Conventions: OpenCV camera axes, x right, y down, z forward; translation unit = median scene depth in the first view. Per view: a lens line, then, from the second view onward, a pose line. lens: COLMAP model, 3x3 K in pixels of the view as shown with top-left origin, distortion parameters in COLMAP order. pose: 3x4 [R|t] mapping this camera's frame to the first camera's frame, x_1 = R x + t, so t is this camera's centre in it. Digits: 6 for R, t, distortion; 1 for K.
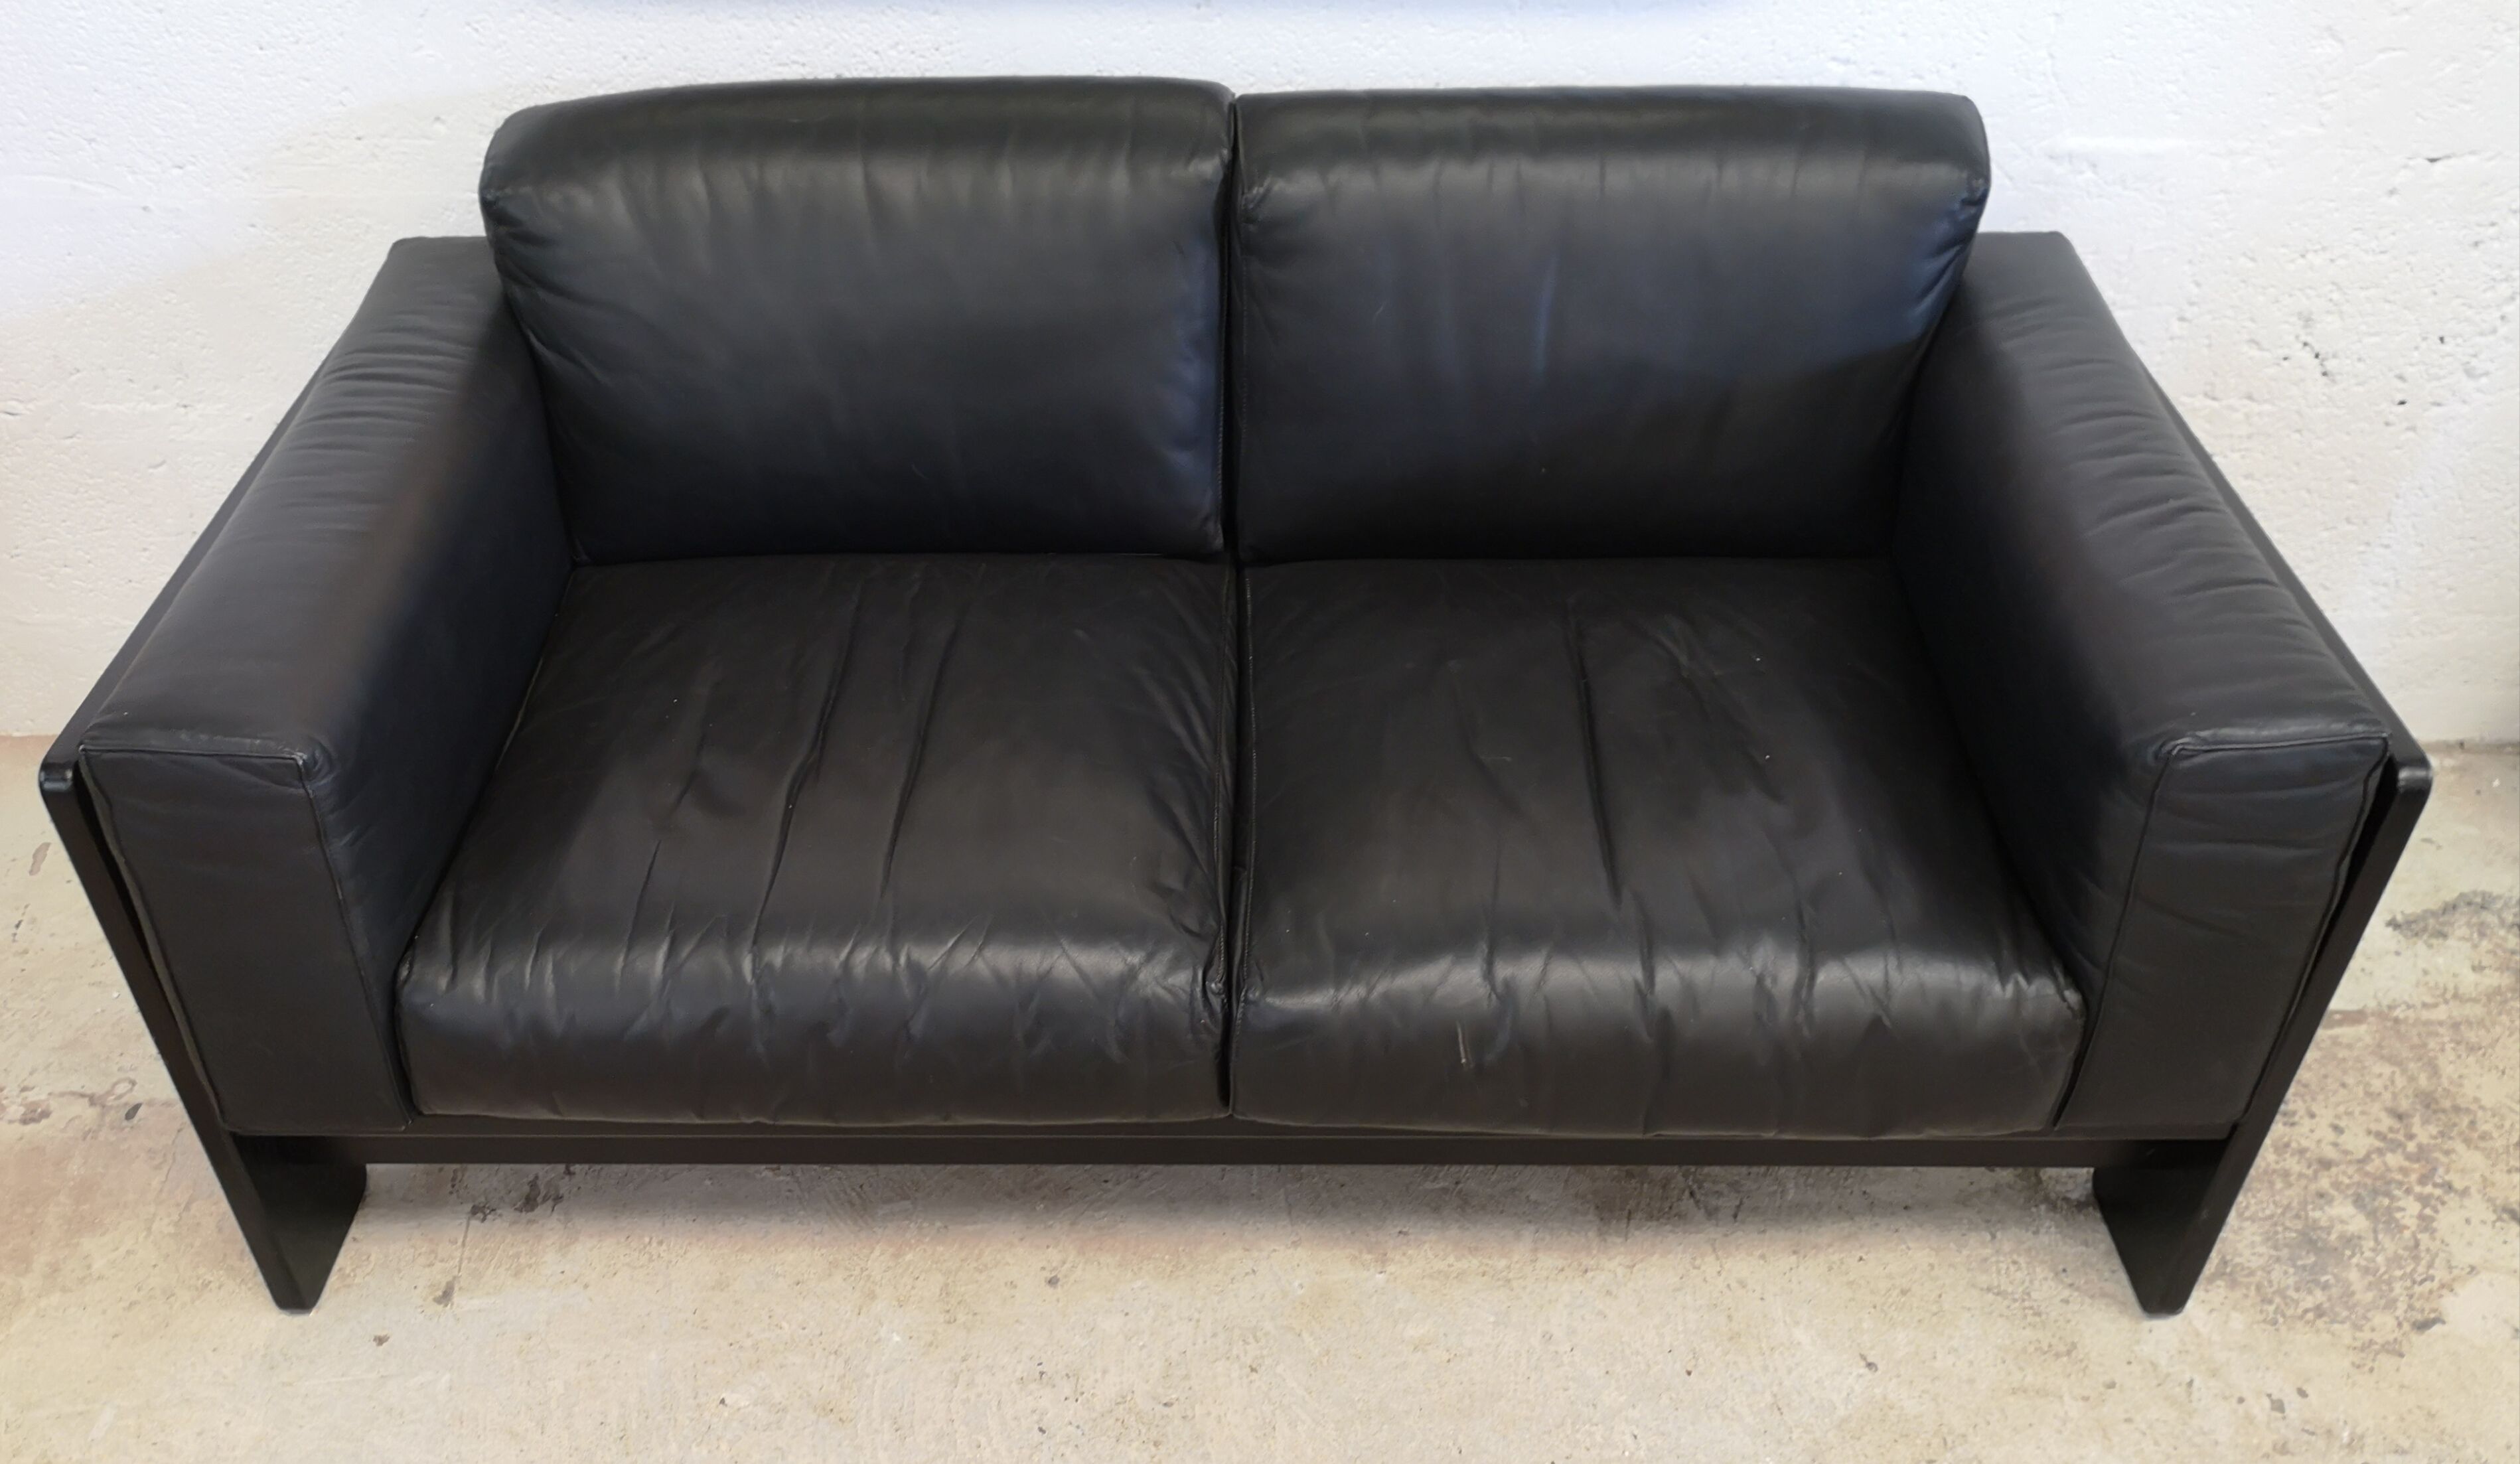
lens RADIAL K [[2042.8, 0, 1228.8], [0, 2042.8, 871.9], [0, 0, 1]] dist [0.021454, -0.025533]
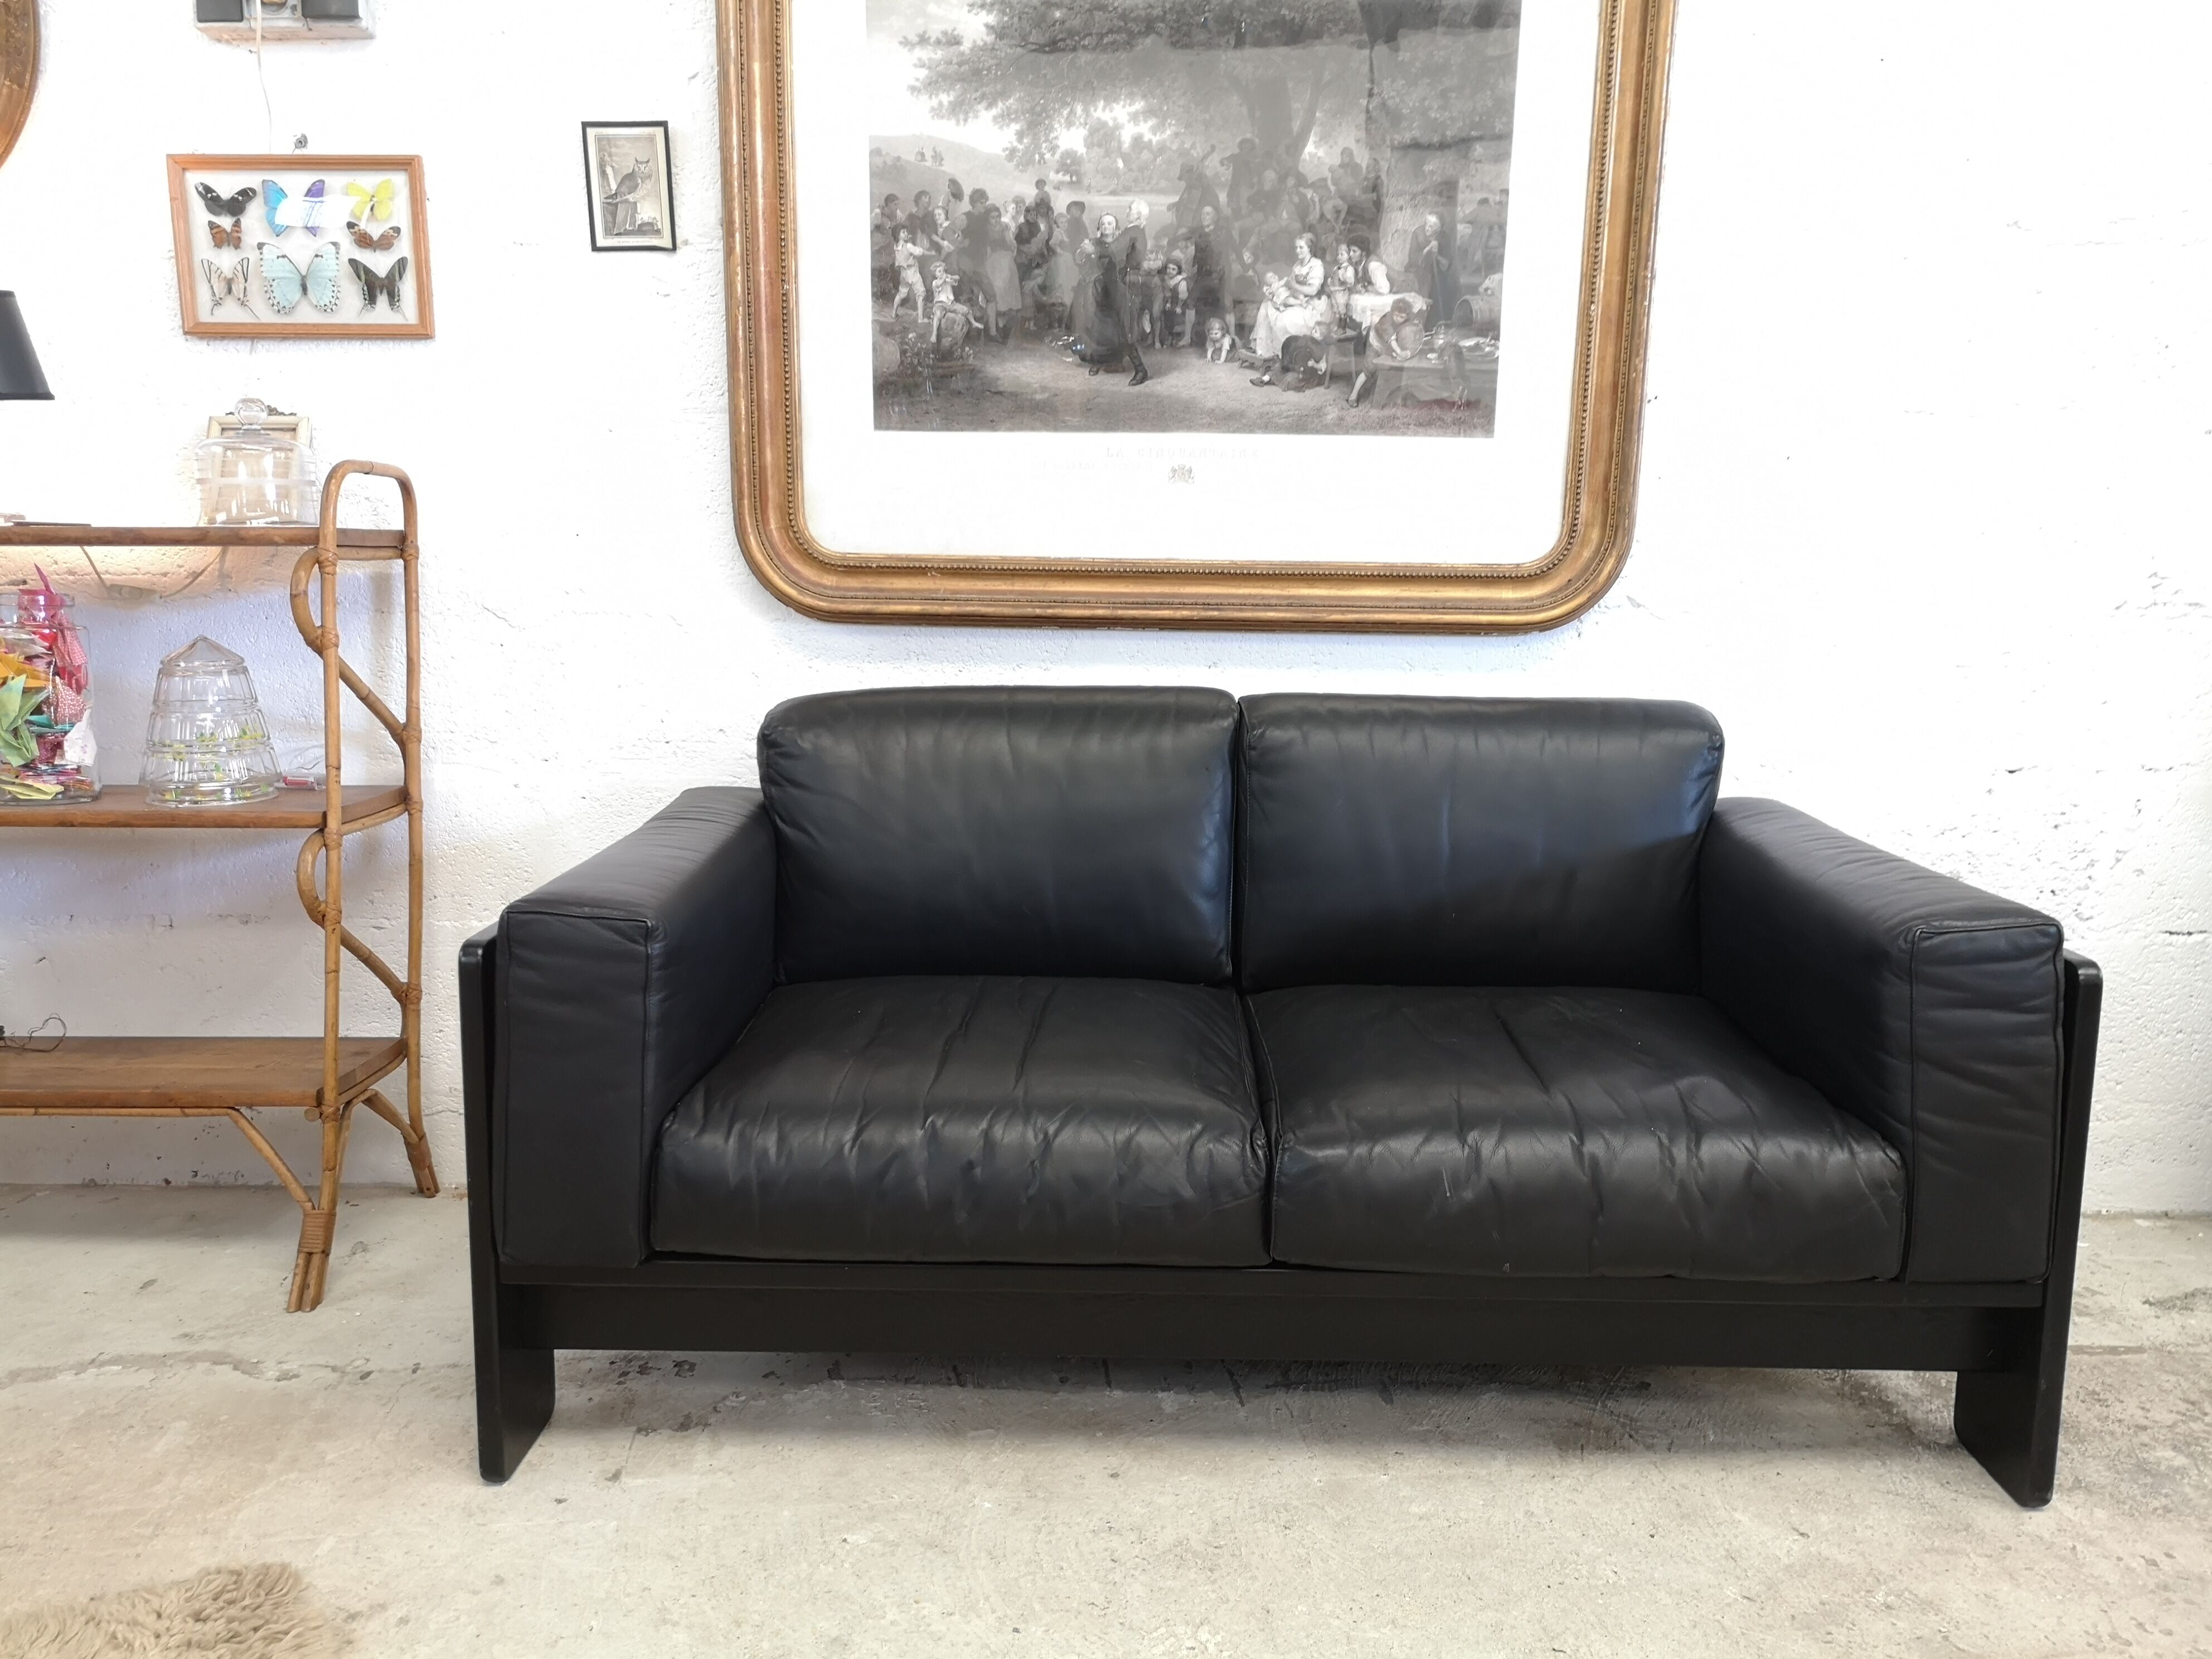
lens RADIAL K [[1712.4, 0, 1106.0], [0, 1712.4, 829.5], [0, 0, 1]] dist [0.003887, -0.001588]
pose [[0.999895, 0.013323, -0.005644, -0.091743], [-0.014270, 0.843630, -0.536735, 0.429096], [-0.002389, 0.536759, 0.843732, -0.063571]]
